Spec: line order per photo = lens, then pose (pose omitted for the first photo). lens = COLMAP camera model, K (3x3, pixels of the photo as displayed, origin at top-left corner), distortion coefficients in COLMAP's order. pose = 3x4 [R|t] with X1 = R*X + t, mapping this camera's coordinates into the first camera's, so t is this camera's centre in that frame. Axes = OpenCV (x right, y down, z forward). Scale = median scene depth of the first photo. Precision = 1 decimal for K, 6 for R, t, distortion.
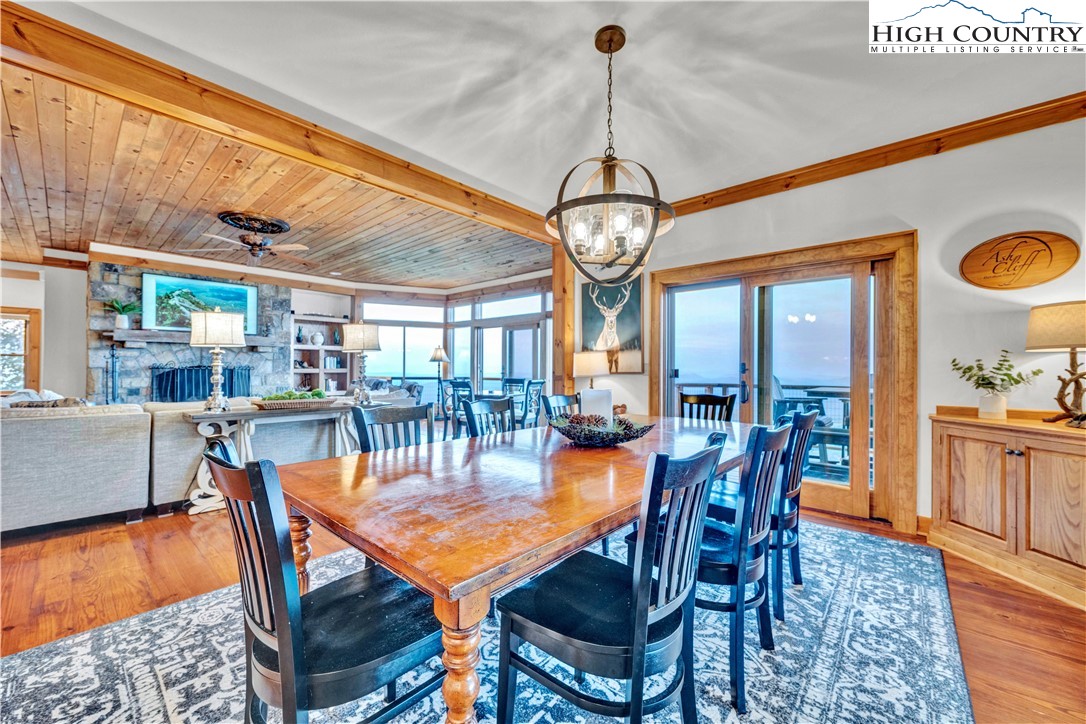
lens RADIAL K [[423.5, 0, 545.2], [0, 423.5, 365.7], [0, 0, 1]] dist [-0.000244, -0.000420]
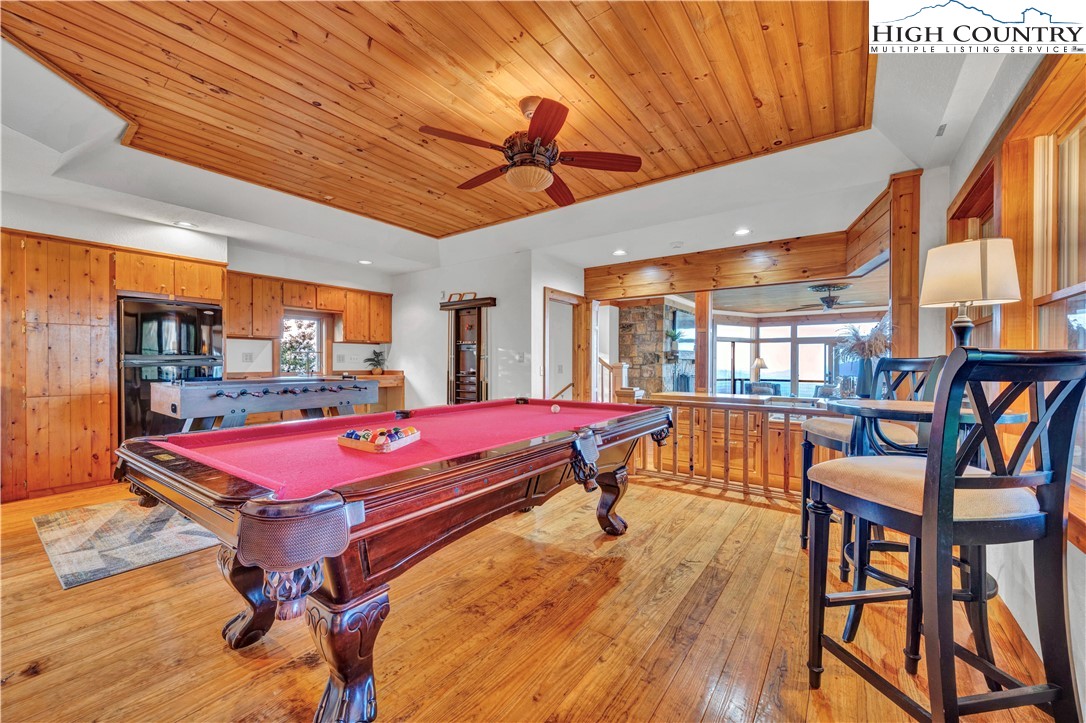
lens RADIAL K [[423.5, 0, 545.2], [0, 423.5, 365.2], [0, 0, 1]] dist [-0.000244, -0.000420]
pose [[0.995195, -0.001687, 0.097894, -1.501401], [0.000485, 0.999924, 0.012300, -0.052324], [-0.097908, -0.012193, 0.995121, -0.371539]]
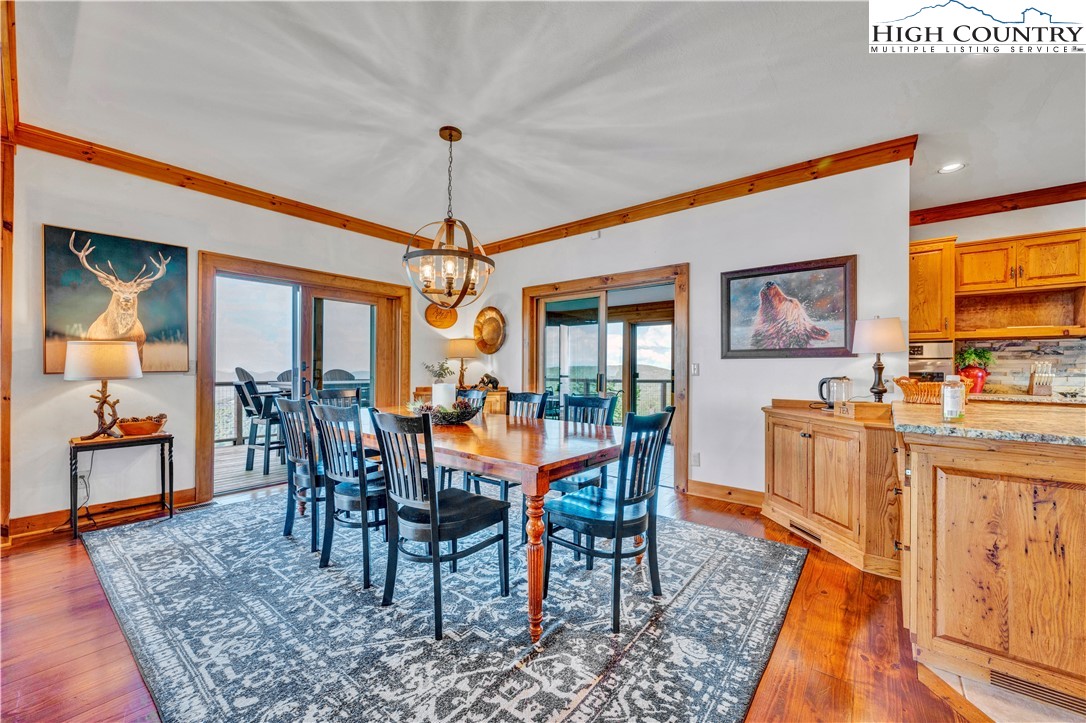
lens RADIAL K [[423.5, 0, 545.2], [0, 423.5, 365.2], [0, 0, 1]] dist [-0.000244, -0.000420]
pose [[-0.043513, -0.001083, 0.999052, -0.408390], [-0.012242, 0.999925, 0.000551, -0.003190], [-0.998978, -0.012207, -0.043523, 0.238673]]
